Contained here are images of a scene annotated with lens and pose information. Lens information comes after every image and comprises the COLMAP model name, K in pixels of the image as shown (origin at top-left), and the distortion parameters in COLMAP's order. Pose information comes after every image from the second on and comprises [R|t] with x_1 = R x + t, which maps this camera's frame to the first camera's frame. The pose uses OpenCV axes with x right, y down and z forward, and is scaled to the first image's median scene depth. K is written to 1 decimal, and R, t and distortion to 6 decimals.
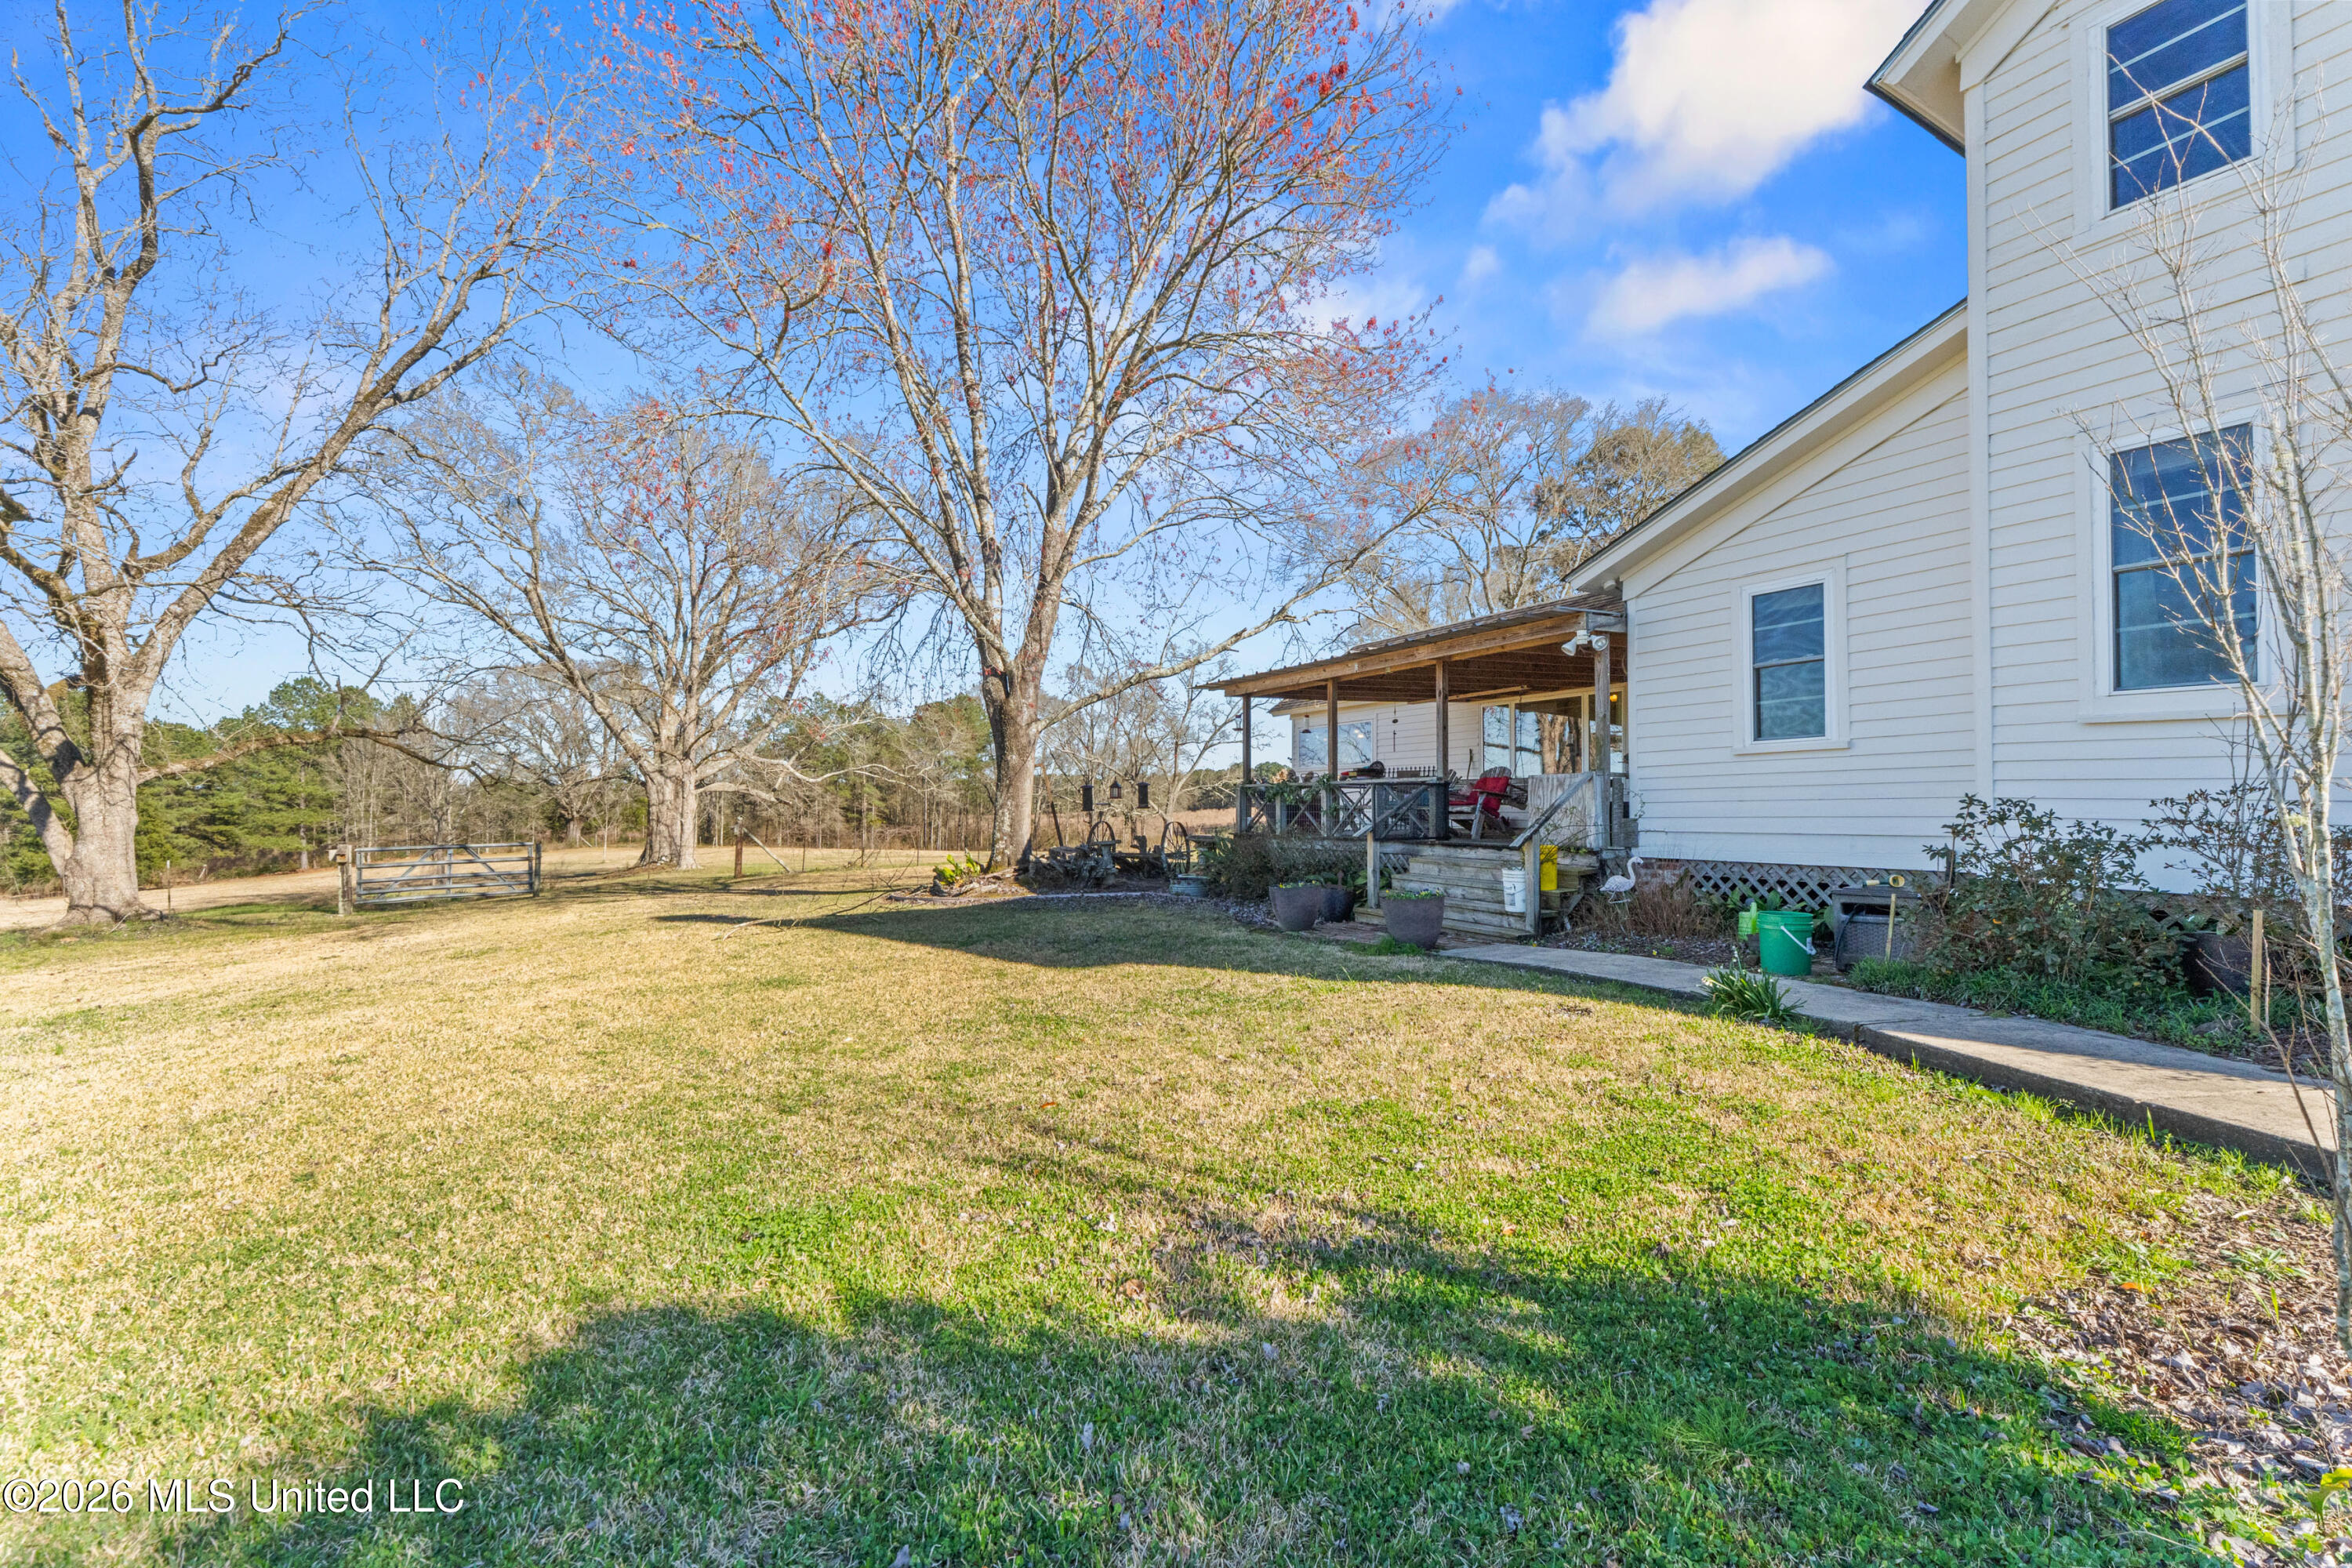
lens RADIAL K [[990.4, 0, 1172.2], [0, 990.4, 819.4], [0, 0, 1]] dist [0.011570, 0.000011]
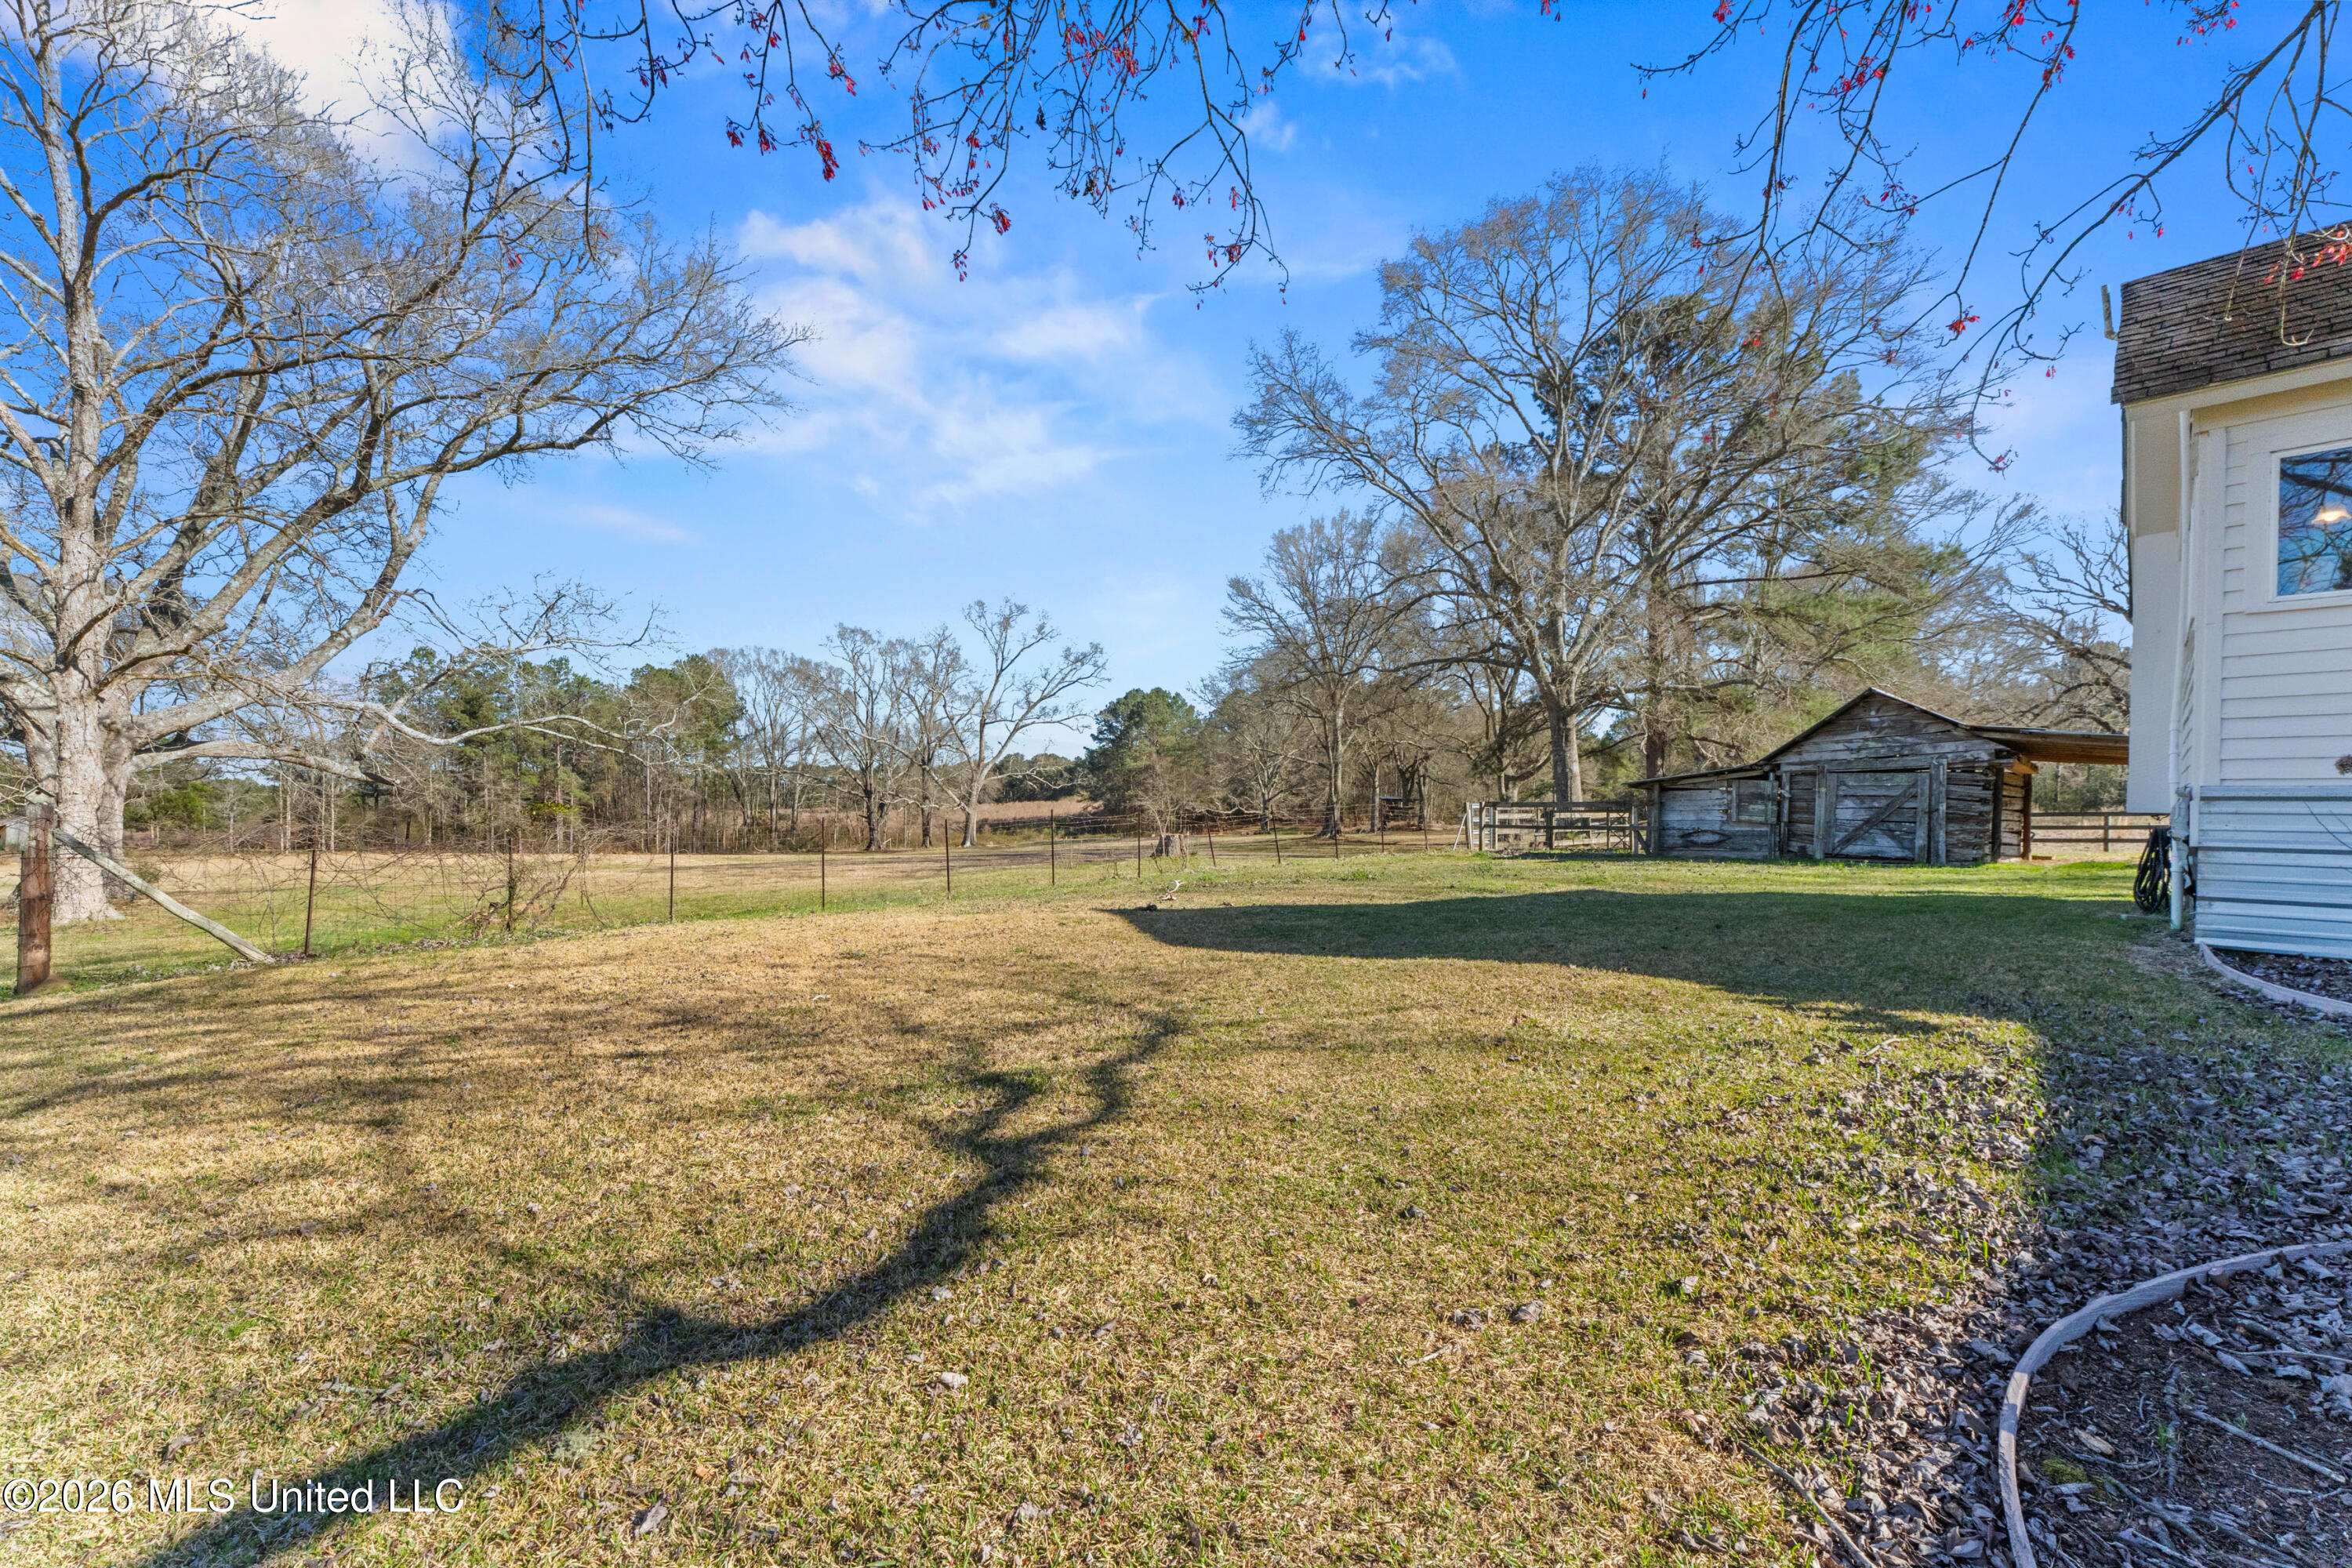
lens RADIAL K [[990.4, 0, 1172.2], [0, 990.4, 819.4], [0, 0, 1]] dist [0.011570, 0.000011]
pose [[0.969728, 0.000759, 0.244185, -0.042094], [-0.001723, 0.999992, 0.003734, 0.001045], [-0.244180, -0.004041, 0.969721, 0.153863]]
